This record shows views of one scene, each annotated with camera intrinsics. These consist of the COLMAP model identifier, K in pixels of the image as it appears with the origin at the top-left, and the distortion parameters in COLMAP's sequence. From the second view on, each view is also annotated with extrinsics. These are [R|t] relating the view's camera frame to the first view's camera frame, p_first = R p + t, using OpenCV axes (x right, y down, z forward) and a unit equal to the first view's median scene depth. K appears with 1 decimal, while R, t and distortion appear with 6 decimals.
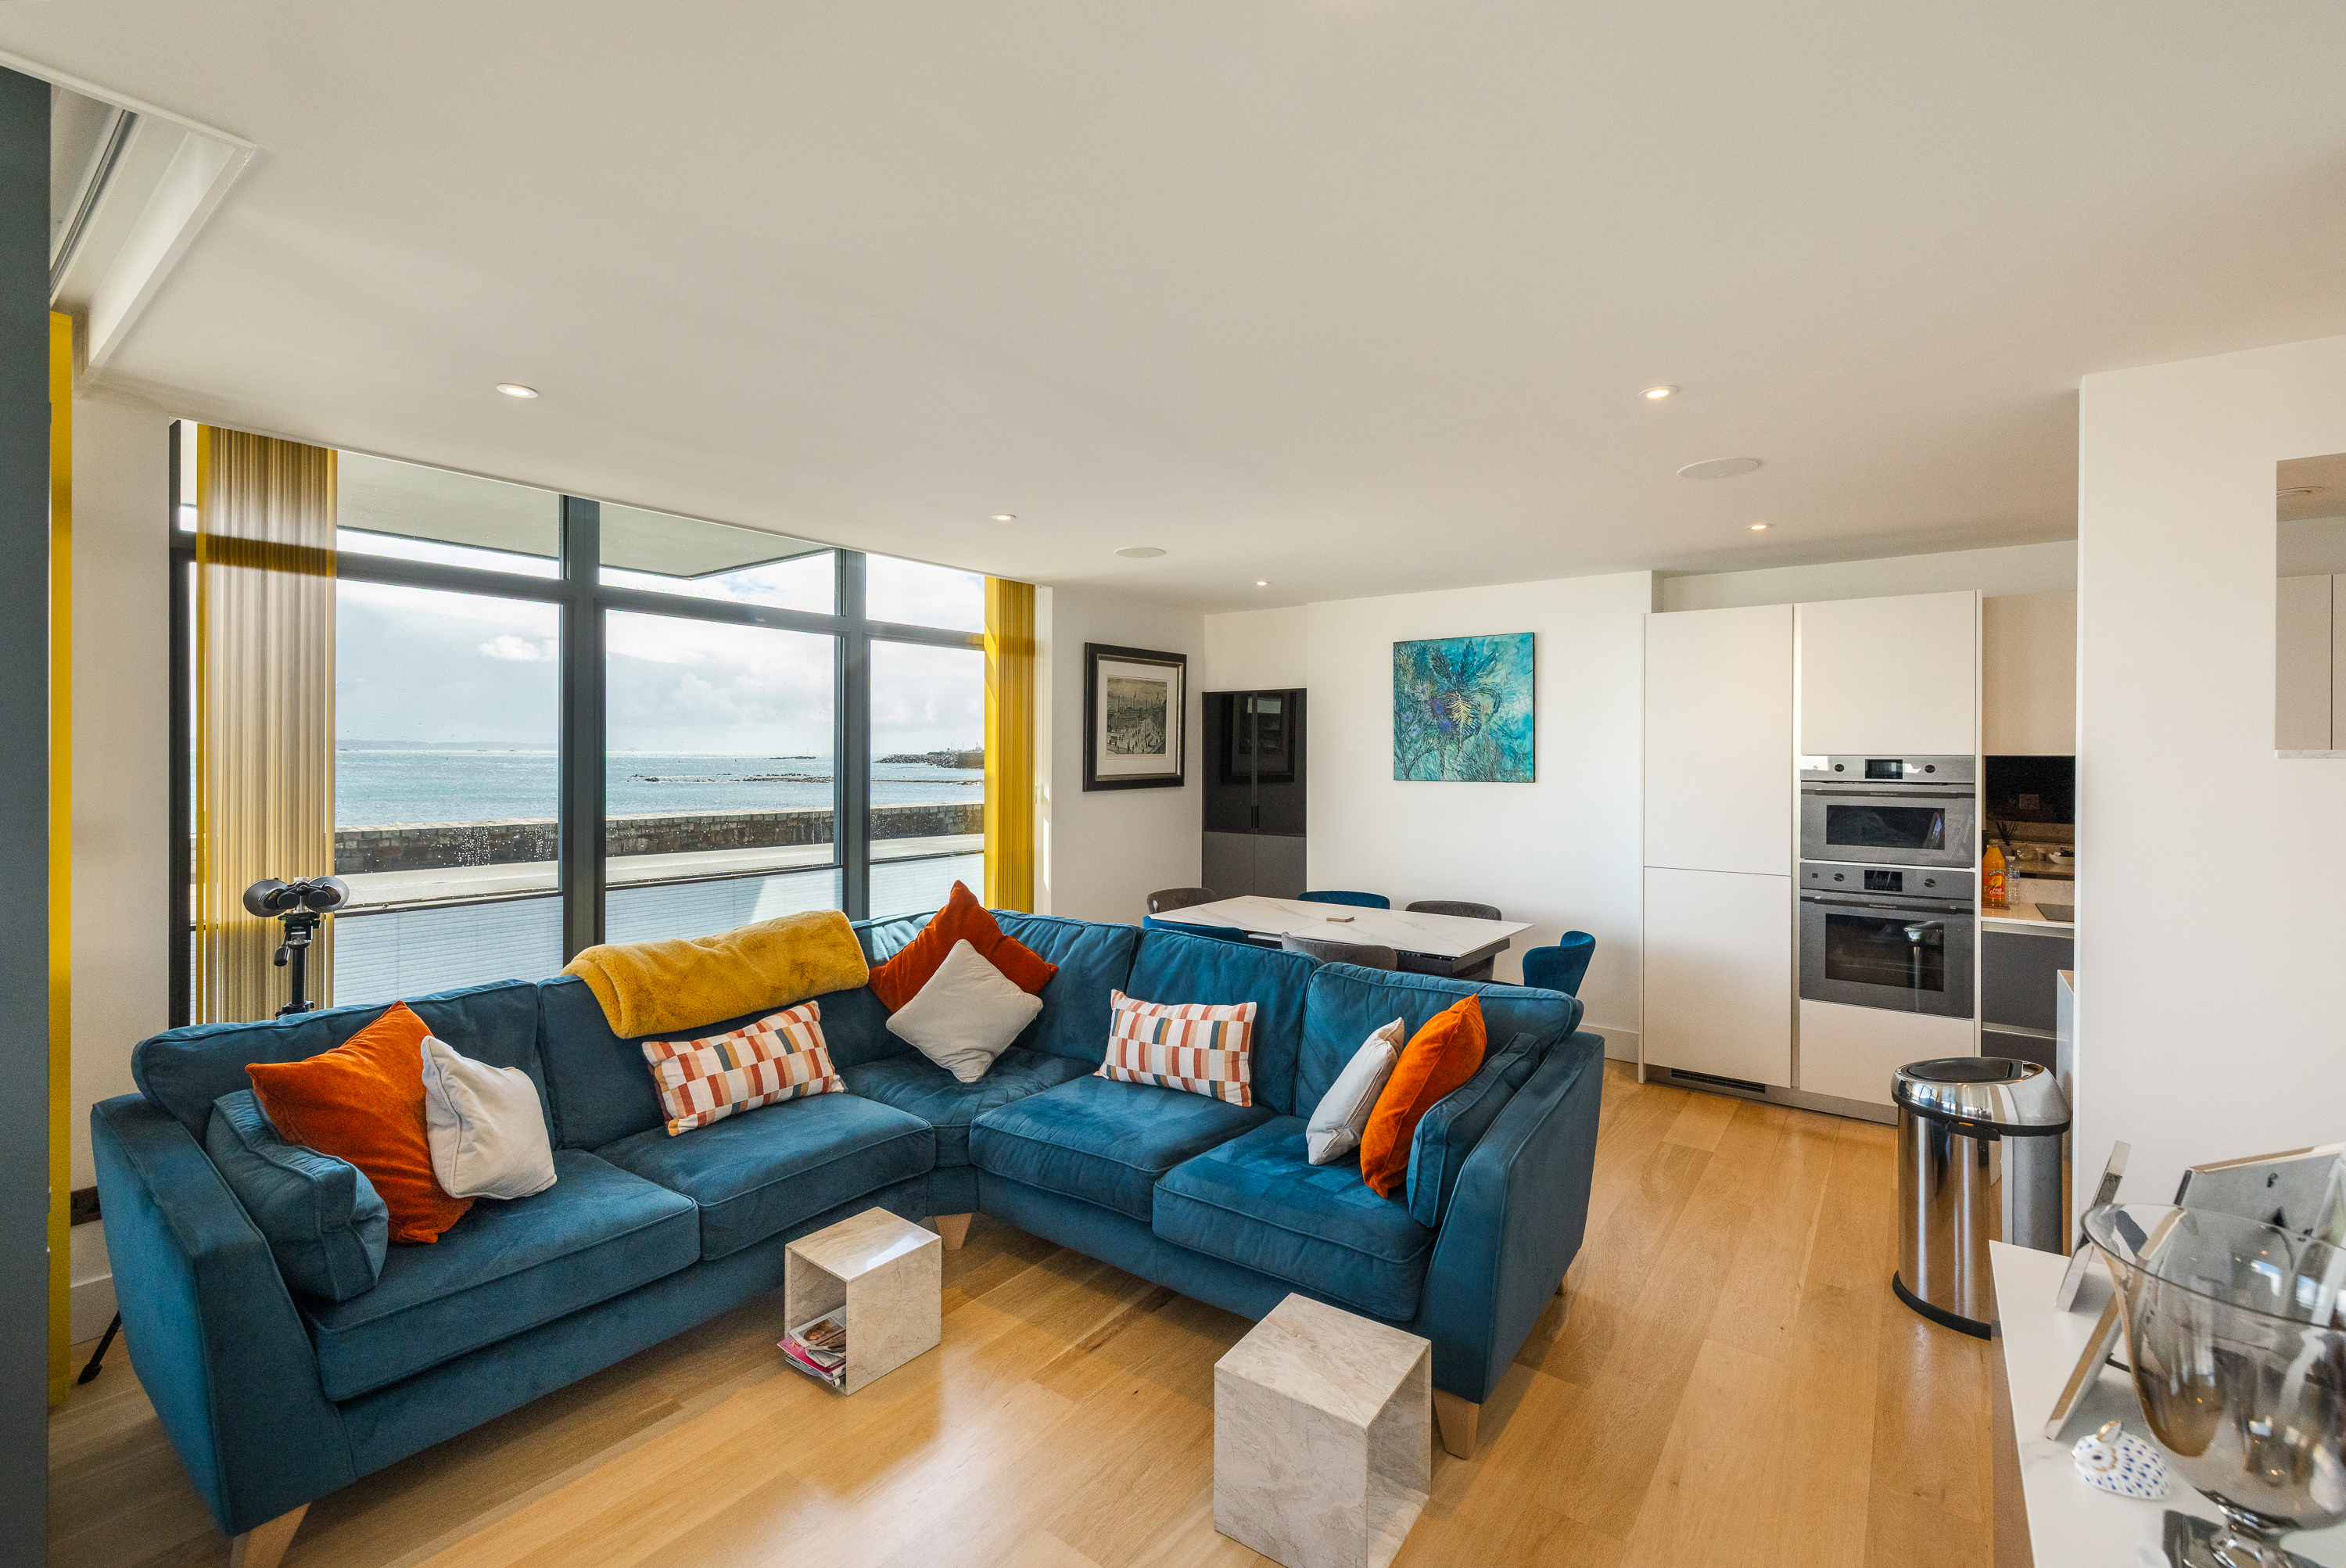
lens RADIAL K [[1003.6, 0, 1178.4], [0, 1003.6, 754.7], [0, 0, 1]] dist [0.001336, 0.000268]
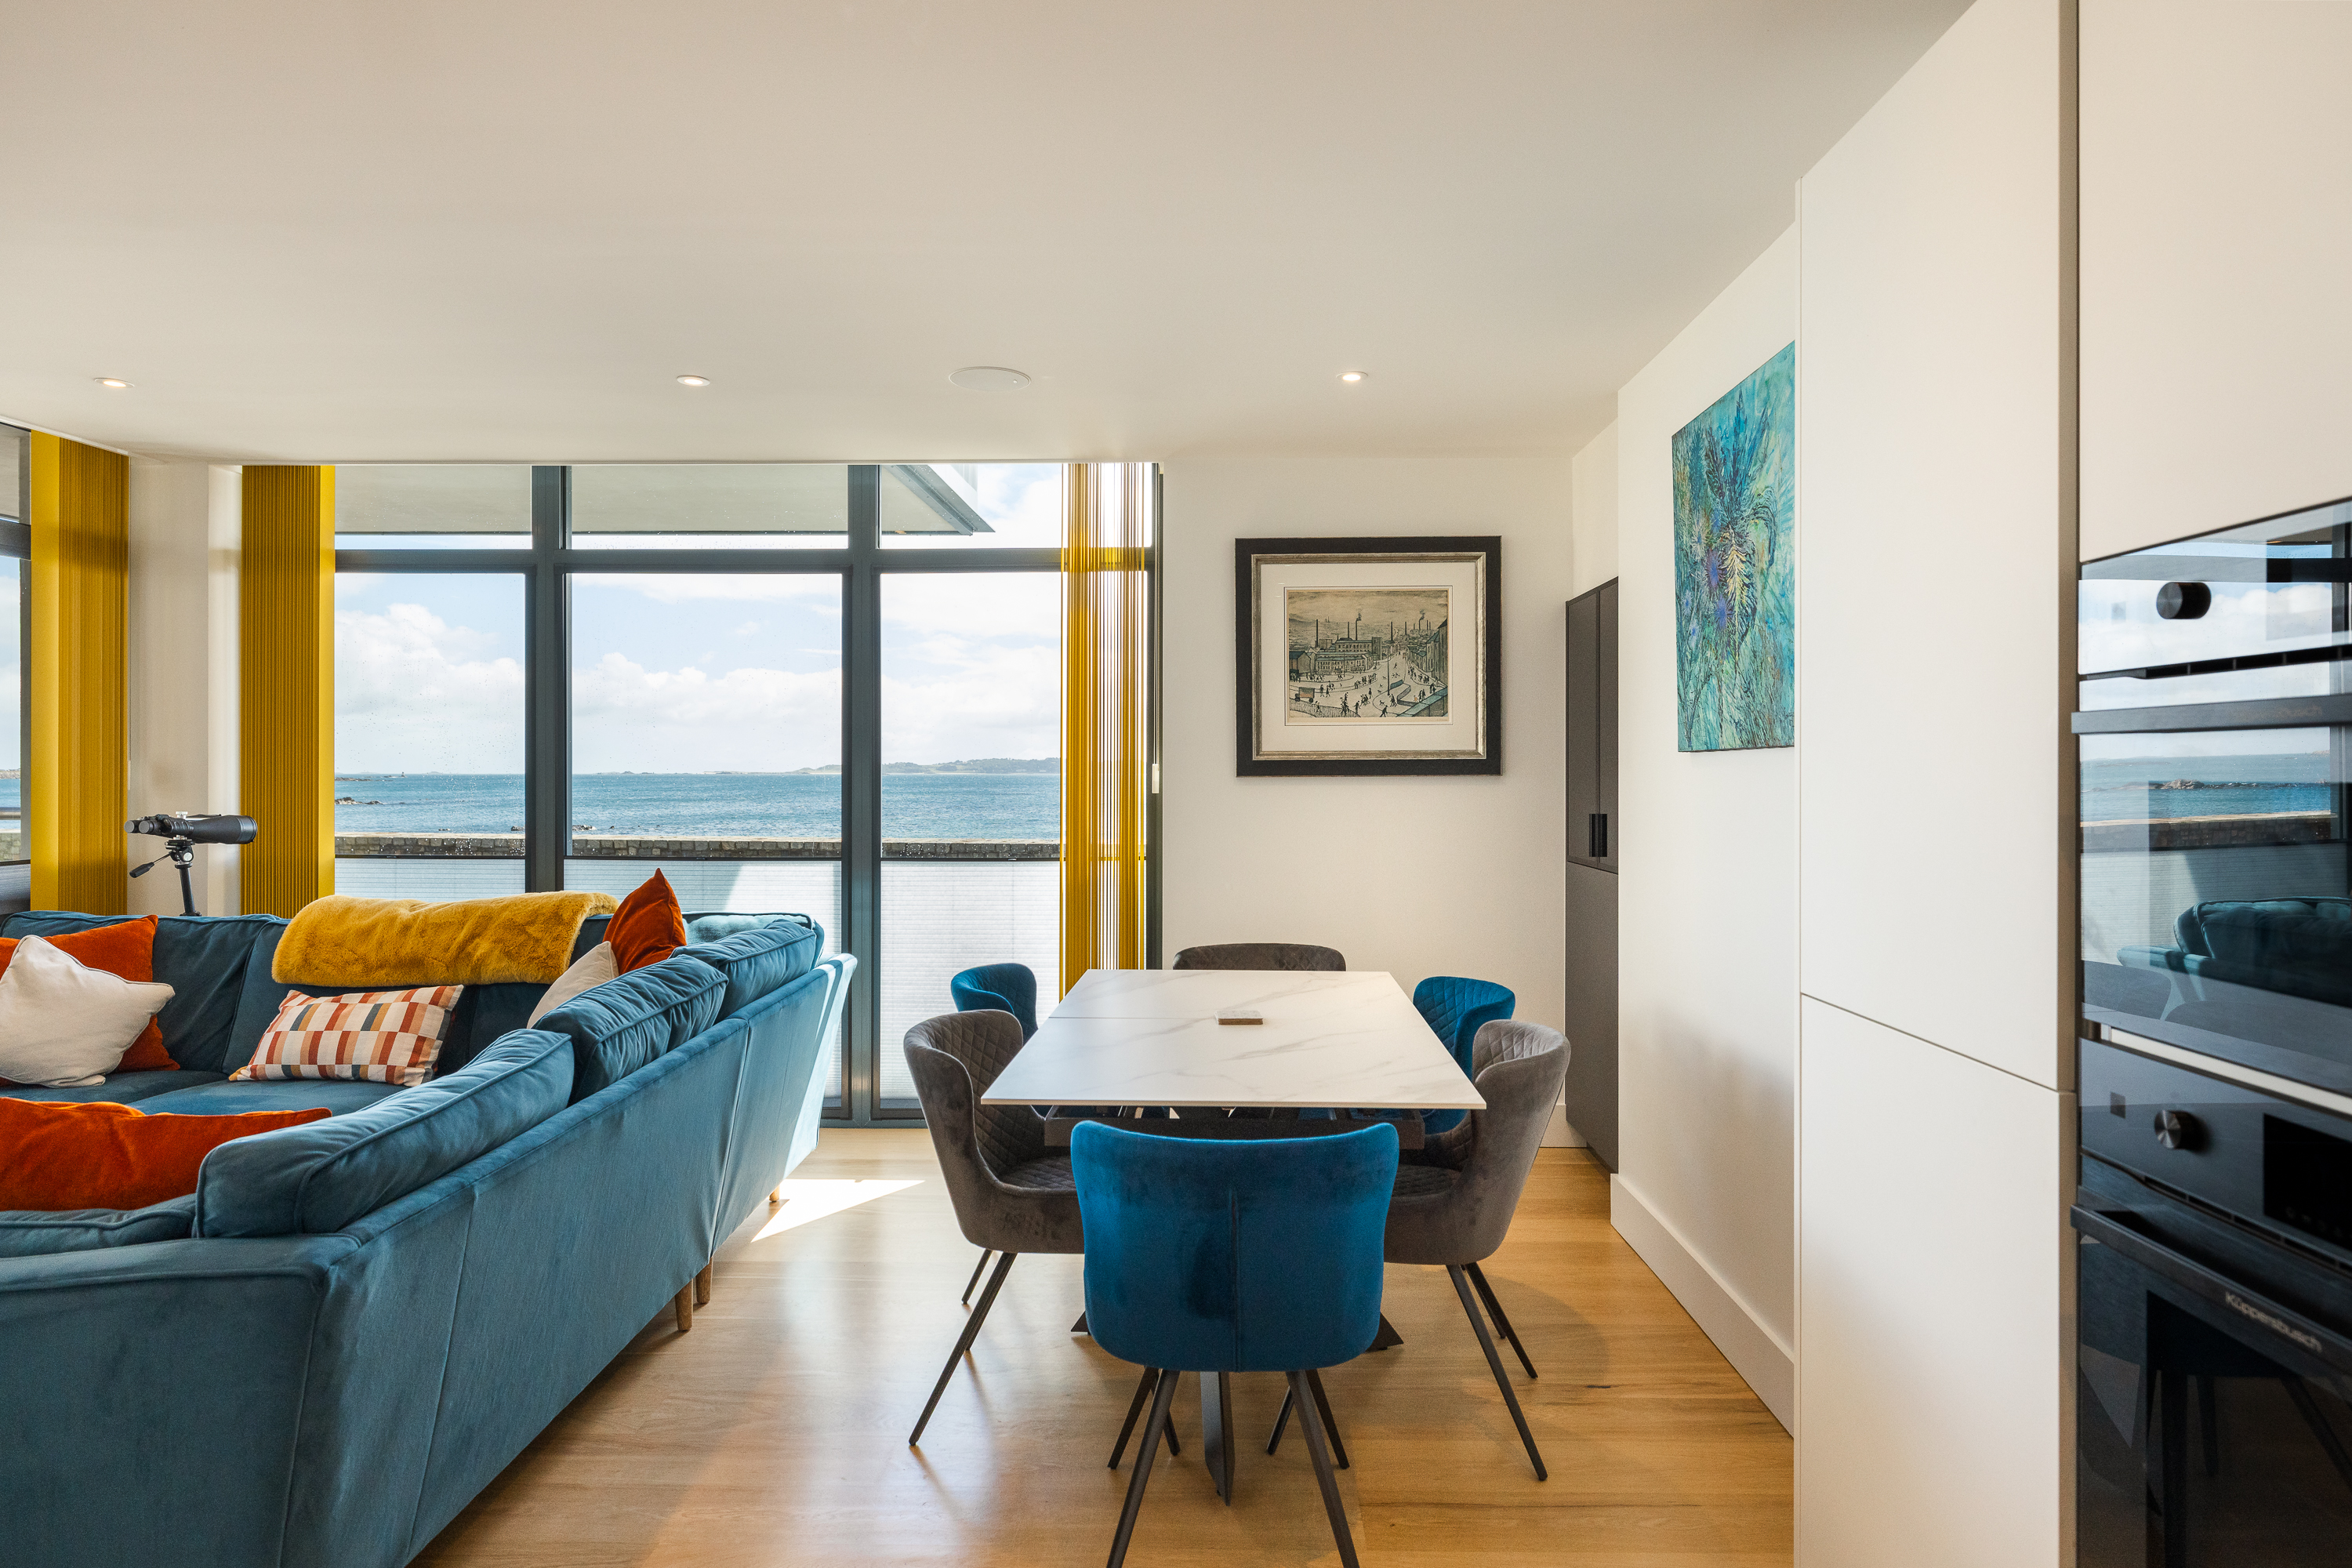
lens RADIAL K [[1323.3, 0, 1203.4], [0, 1323.3, 768.1], [0, 0, 1]] dist [0.000817, -0.000092]
pose [[0.581171, -0.005538, -0.813762, 0.680452], [-0.000674, 0.999973, -0.007287, 0.044702], [0.813781, 0.004784, 0.581152, 0.605556]]
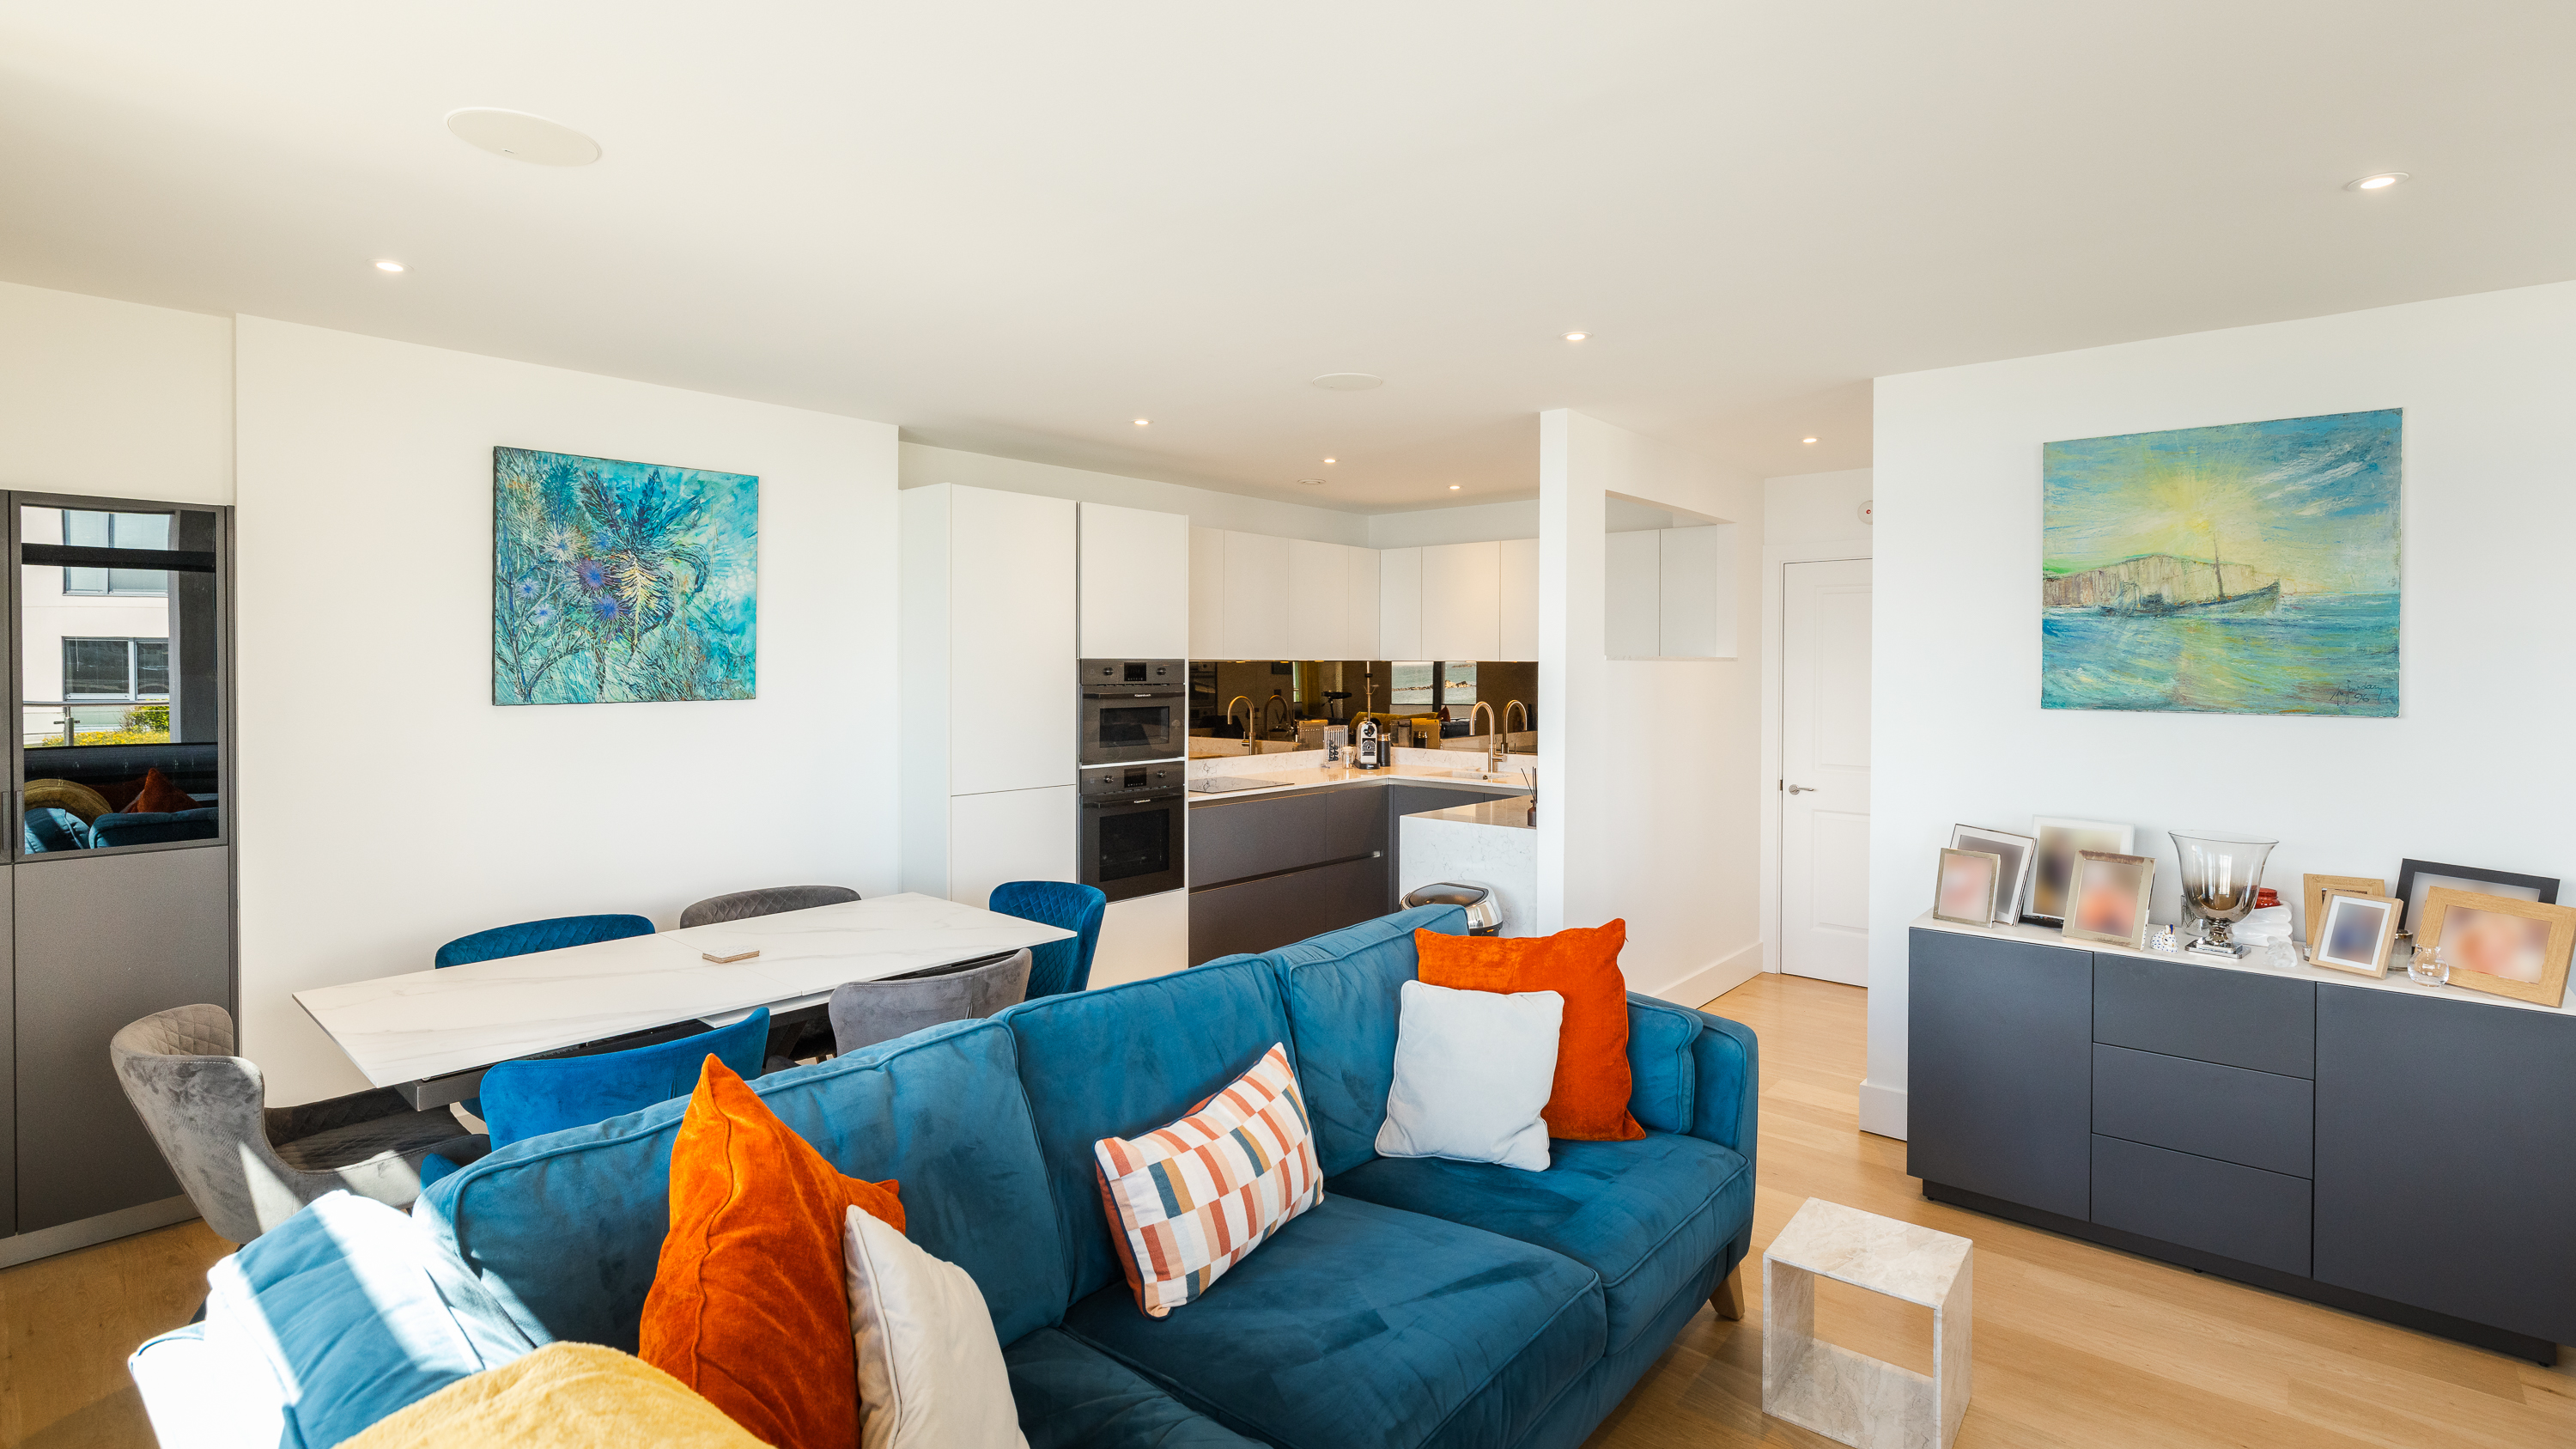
lens RADIAL K [[1180.9, 0, 1309.2], [0, 1180.9, 677.0], [0, 0, 1]] dist [-0.011839, -0.000135]
pose [[0.068693, -0.013125, 0.997551, -0.457853], [-0.000404, 0.999913, 0.013184, 0.002524], [-0.997638, -0.001309, 0.068682, 0.637933]]
